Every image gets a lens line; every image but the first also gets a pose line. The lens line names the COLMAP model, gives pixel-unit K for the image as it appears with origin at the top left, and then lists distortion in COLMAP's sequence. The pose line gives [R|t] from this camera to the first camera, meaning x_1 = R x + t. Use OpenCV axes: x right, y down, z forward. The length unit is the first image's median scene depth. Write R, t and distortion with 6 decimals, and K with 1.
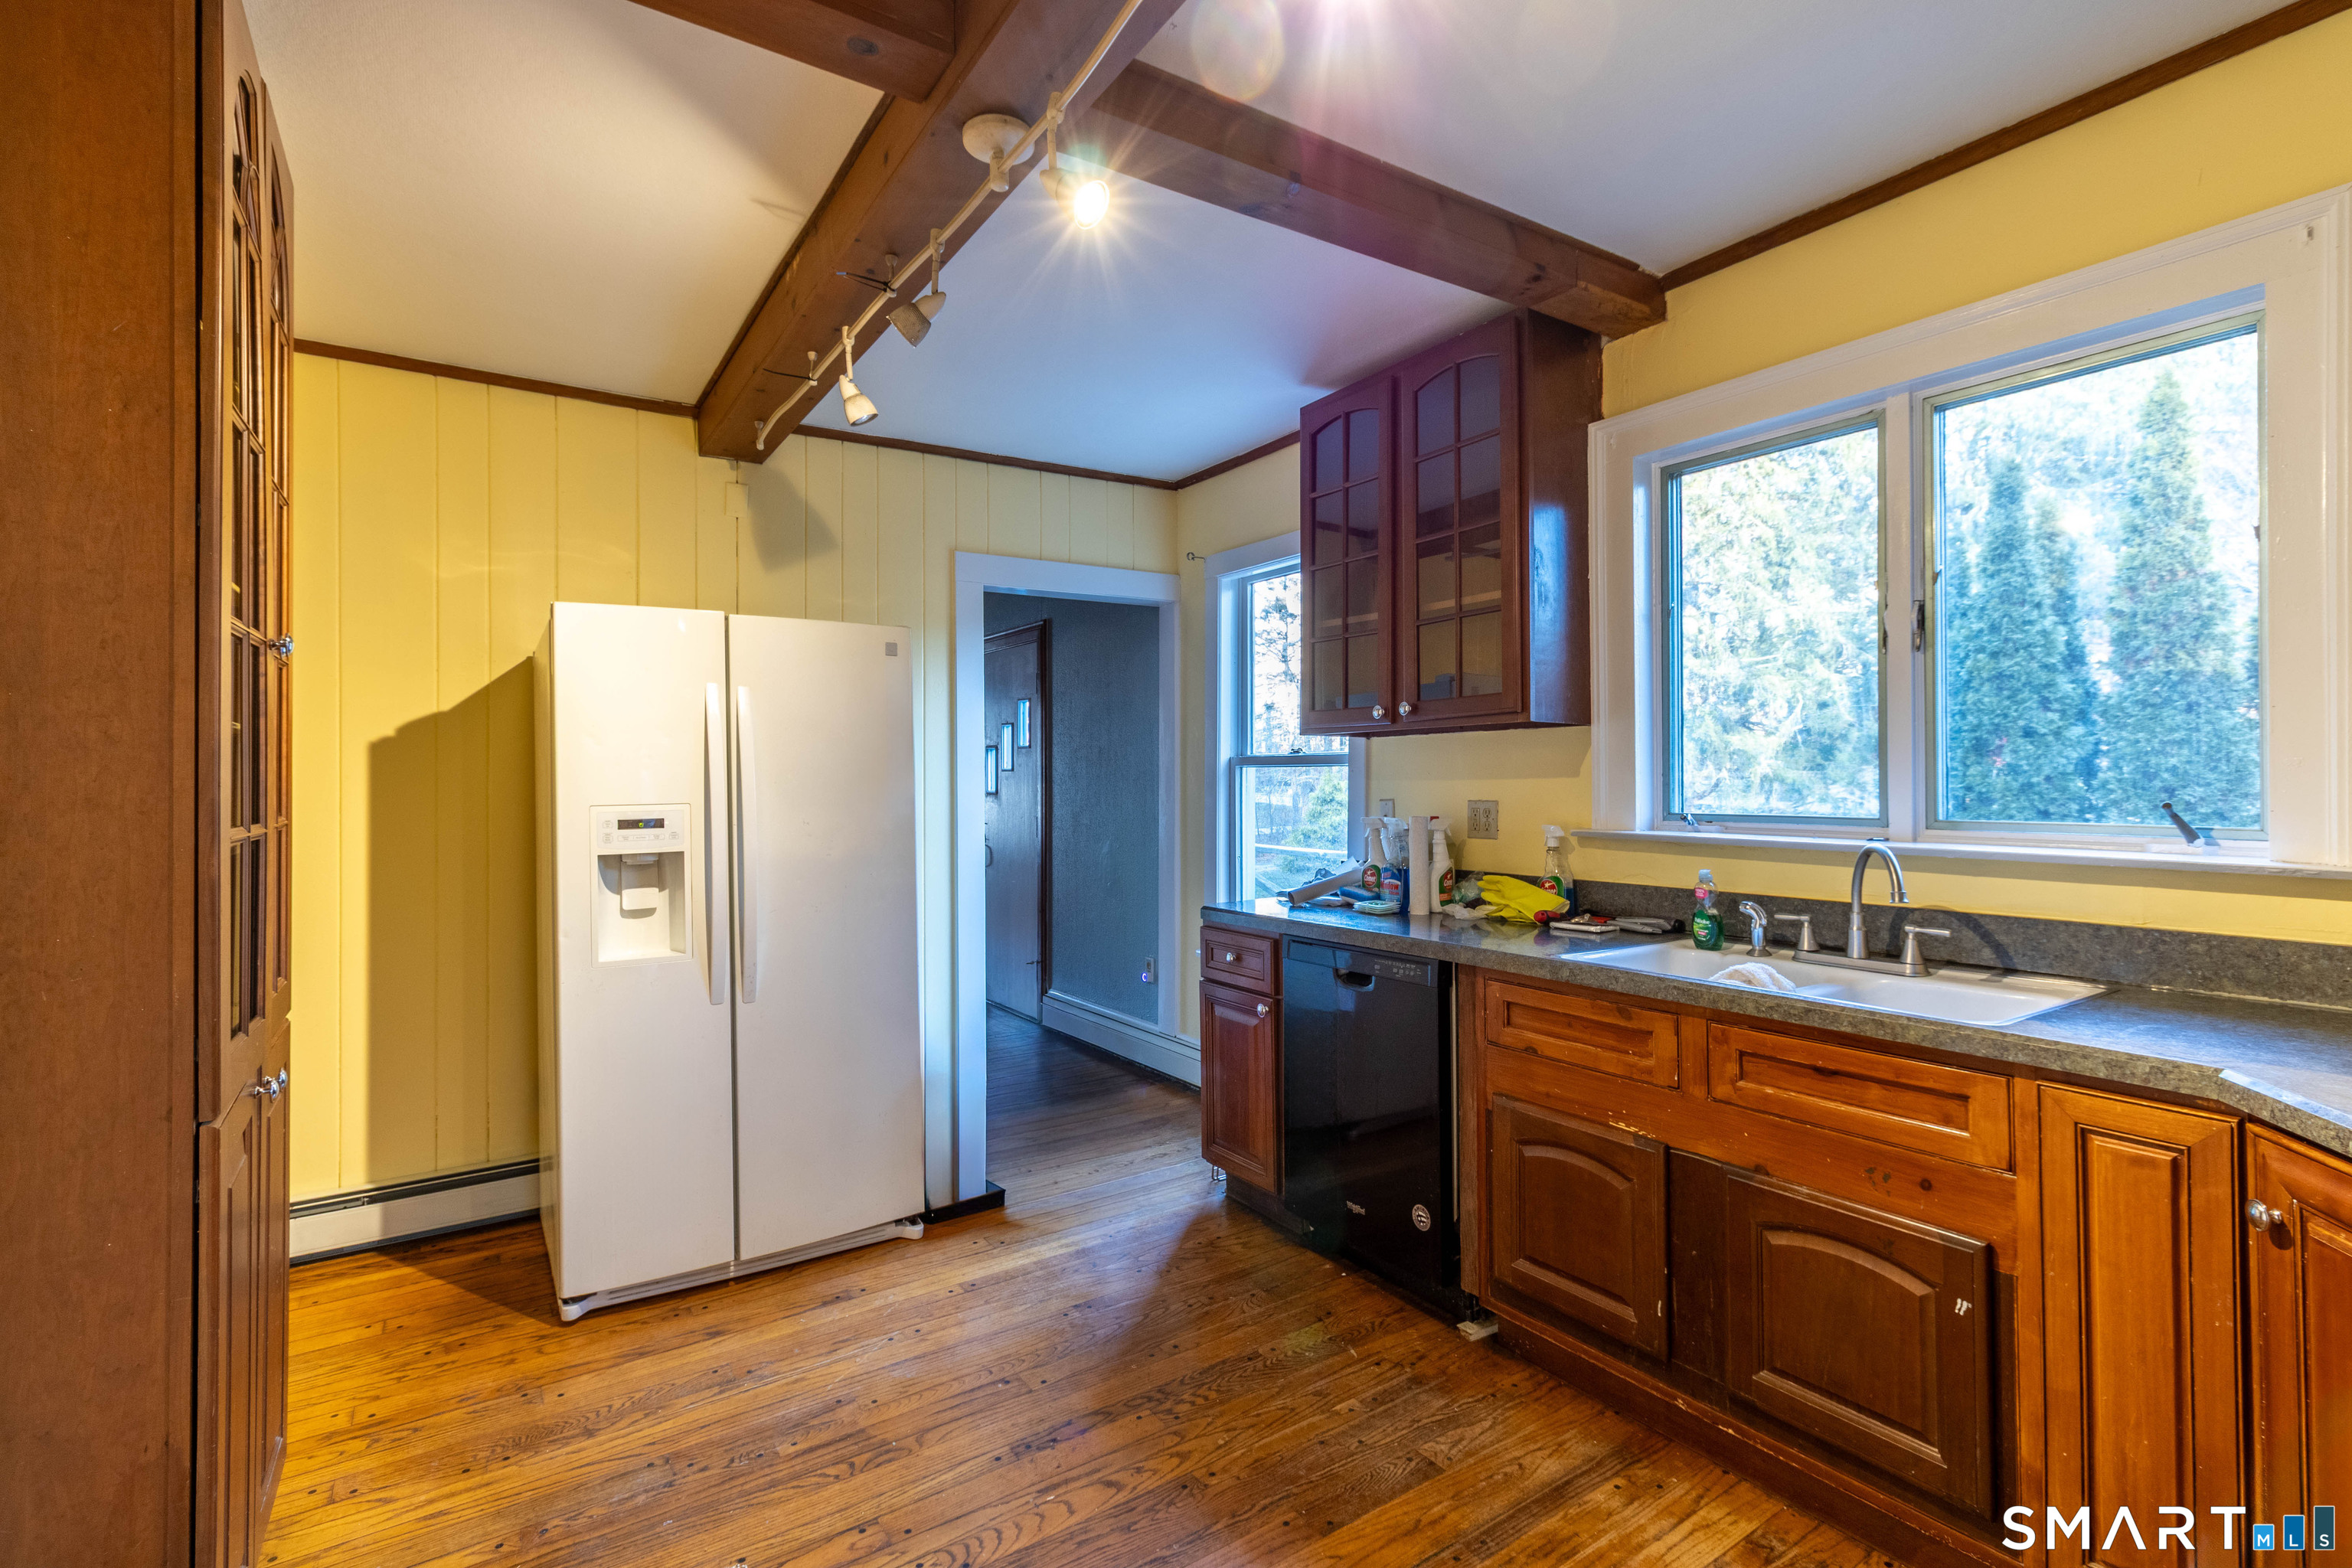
lens RADIAL K [[1089.3, 0, 1196.5], [0, 1089.3, 774.1], [0, 0, 1]] dist [0.008246, -0.000633]
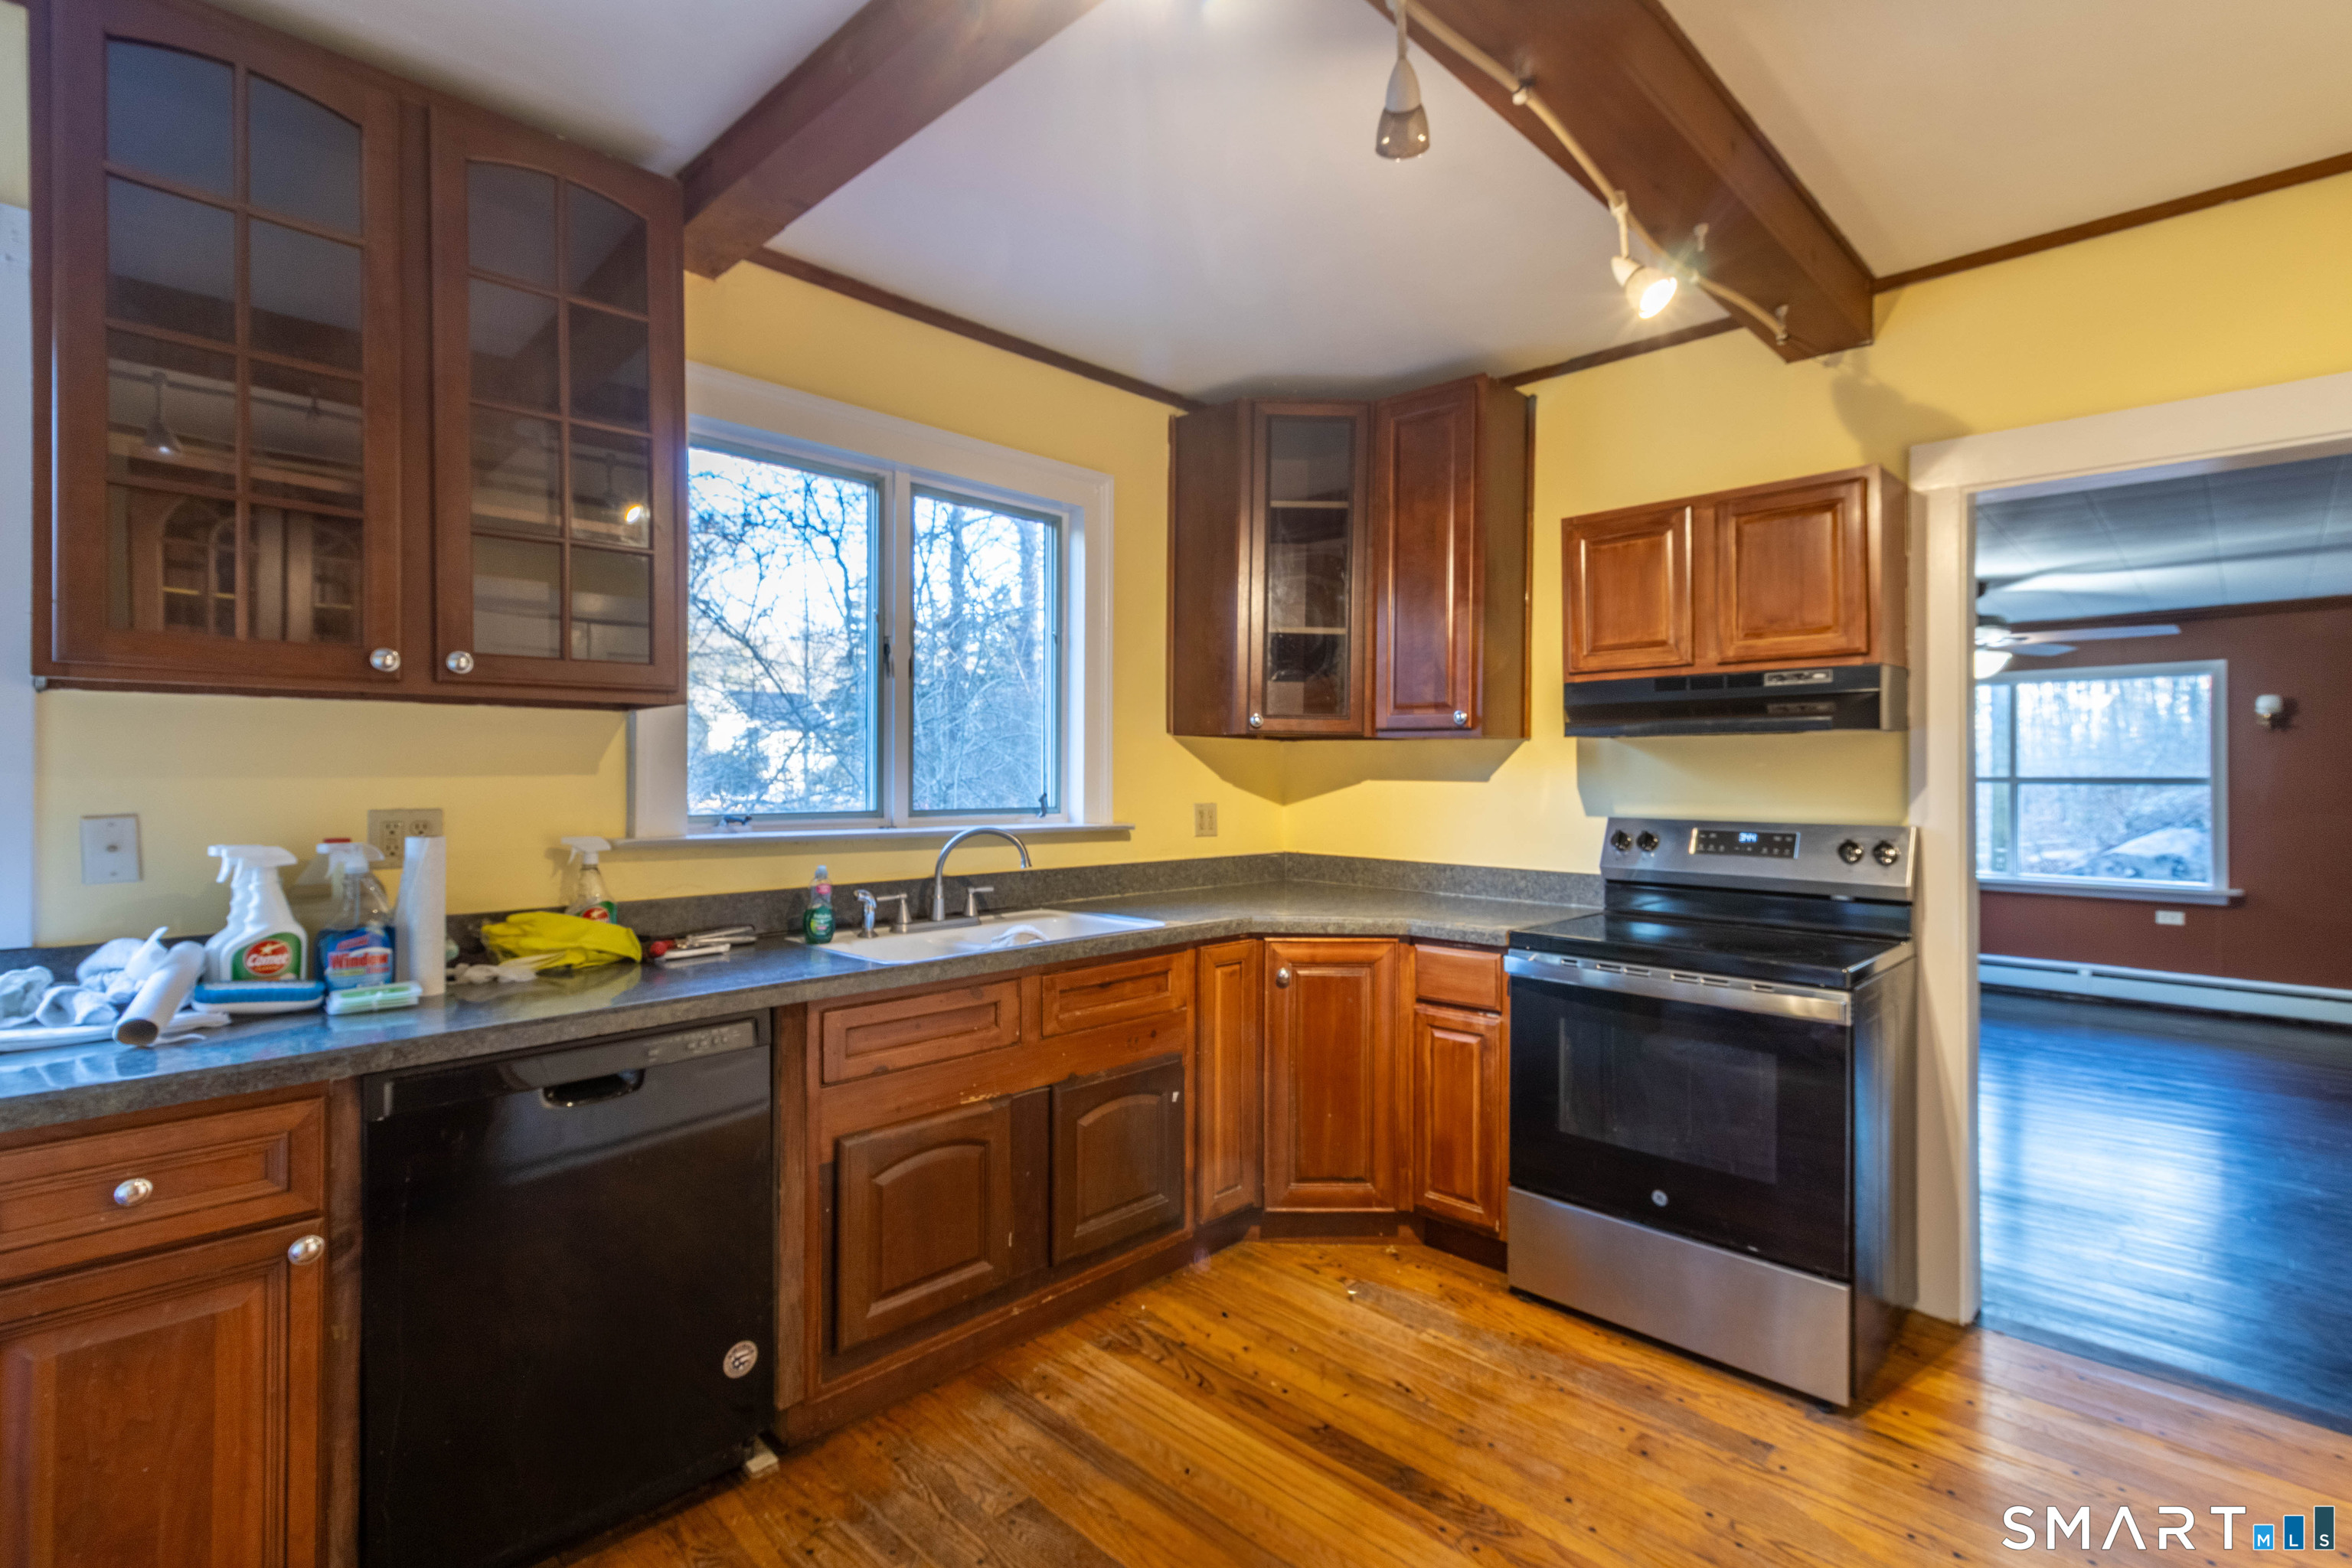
lens RADIAL K [[1089.3, 0, 1186.7], [0, 1089.3, 772.5], [0, 0, 1]] dist [0.008246, -0.000633]
pose [[-0.207917, 0.008120, 0.978113, -0.679907], [-0.006888, 0.999929, -0.009766, 0.007987], [-0.978122, -0.008767, -0.207847, 0.976206]]
